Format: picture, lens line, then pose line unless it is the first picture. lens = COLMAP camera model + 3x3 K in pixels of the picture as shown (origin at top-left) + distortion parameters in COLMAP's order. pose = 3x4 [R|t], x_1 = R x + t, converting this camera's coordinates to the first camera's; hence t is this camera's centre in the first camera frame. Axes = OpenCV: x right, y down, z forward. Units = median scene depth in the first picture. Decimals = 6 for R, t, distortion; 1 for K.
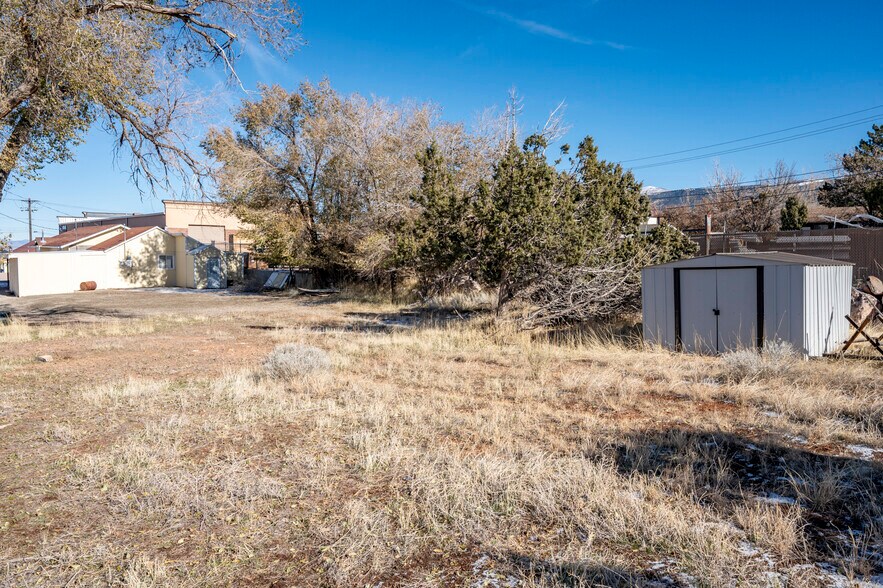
lens RADIAL K [[641.1, 0, 439.7], [0, 641.1, 275.0], [0, 0, 1]] dist [-0.000912, 0.000190]
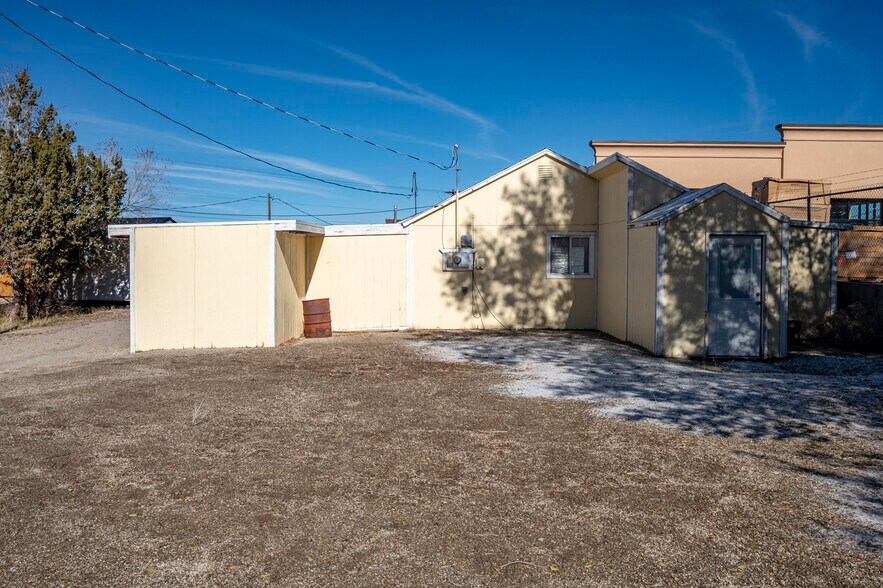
lens RADIAL K [[641.1, 0, 439.7], [0, 641.1, 275.0], [0, 0, 1]] dist [-0.000912, 0.000190]
pose [[0.788760, 0.019321, -0.614397, -0.280118], [-0.026782, 0.999637, -0.002946, -0.007549], [0.614117, 0.018779, 0.788991, 0.706213]]
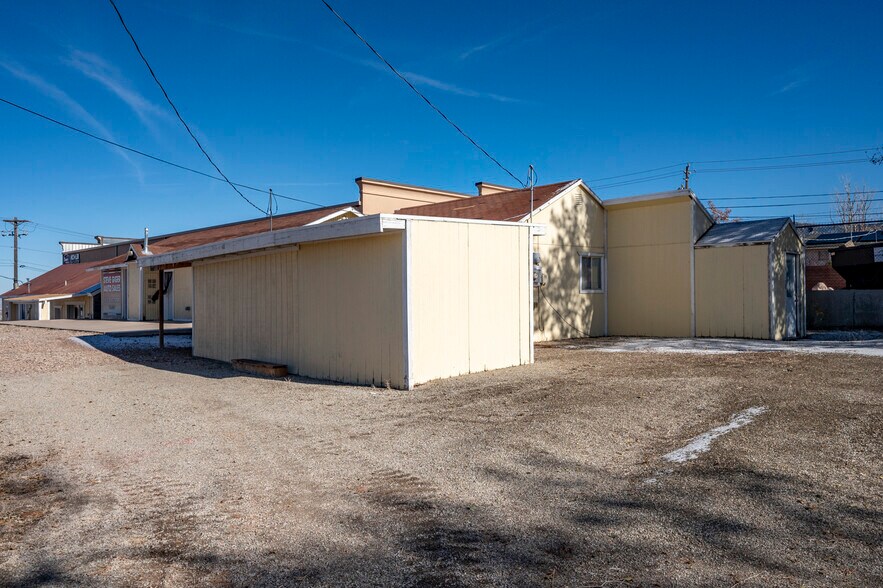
lens RADIAL K [[641.1, 0, 439.7], [0, 641.1, 275.0], [0, 0, 1]] dist [-0.000912, 0.000190]
pose [[0.995989, -0.019288, 0.087369, -0.562395], [0.025421, 0.997248, -0.069640, 0.004645], [-0.085785, 0.071581, 0.993739, 0.635206]]
